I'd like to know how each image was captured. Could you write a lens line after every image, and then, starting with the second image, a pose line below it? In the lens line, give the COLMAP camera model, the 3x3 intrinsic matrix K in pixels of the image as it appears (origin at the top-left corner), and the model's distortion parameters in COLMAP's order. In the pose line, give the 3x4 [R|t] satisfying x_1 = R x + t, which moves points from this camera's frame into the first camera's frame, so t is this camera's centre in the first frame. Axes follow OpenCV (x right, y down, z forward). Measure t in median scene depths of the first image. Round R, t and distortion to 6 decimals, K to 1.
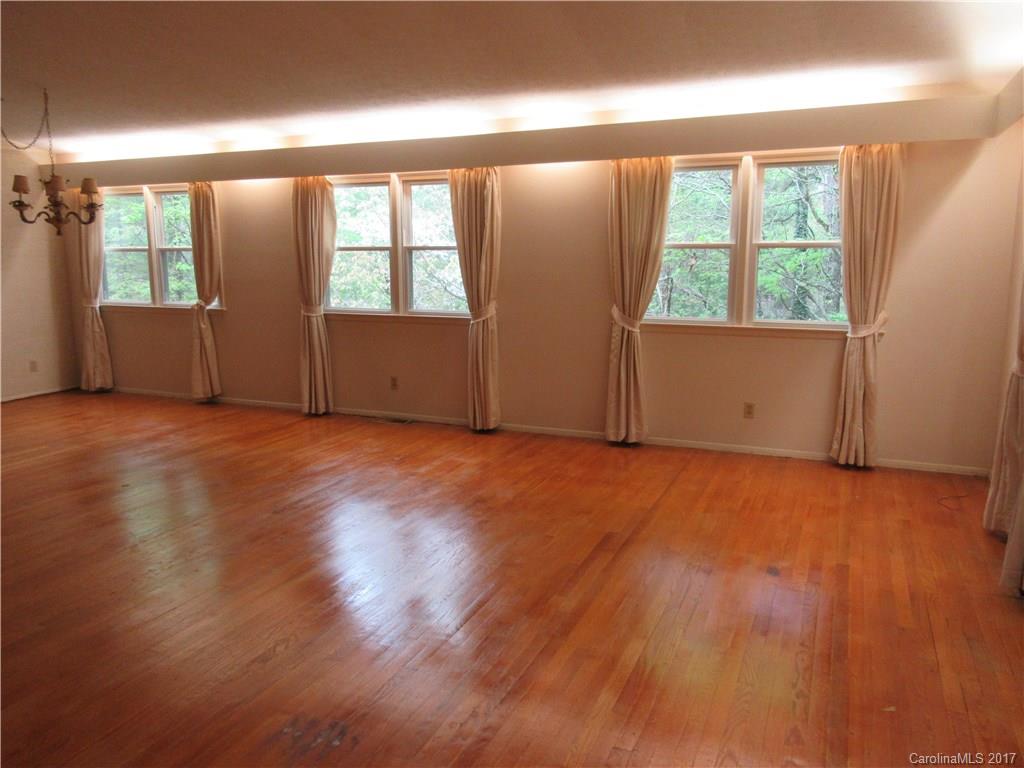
lens RADIAL K [[765.8, 0, 510.2], [0, 765.8, 384.1], [0, 0, 1]] dist [0.014286, -0.000454]
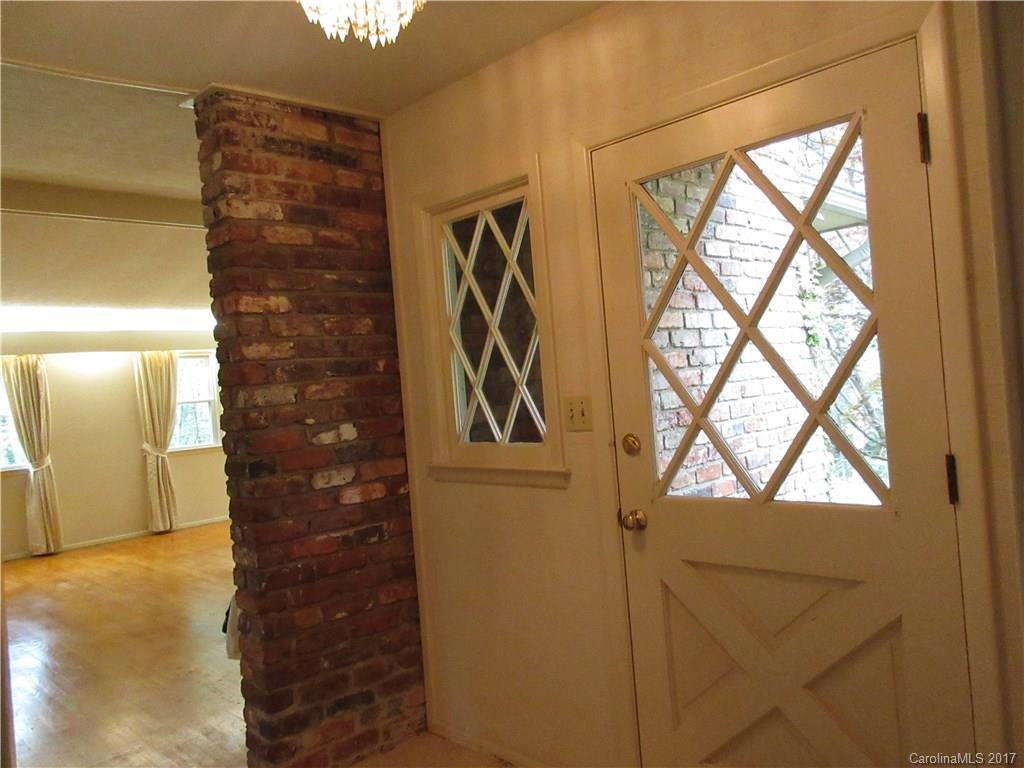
lens RADIAL K [[765.8, 0, 511.6], [0, 765.8, 386.1], [0, 0, 1]] dist [0.014286, -0.000454]
pose [[0.345180, -0.029112, 0.938085, -1.039858], [0.236962, 0.969840, -0.057096, 0.046493], [-0.908130, 0.241998, 0.341668, -0.209195]]
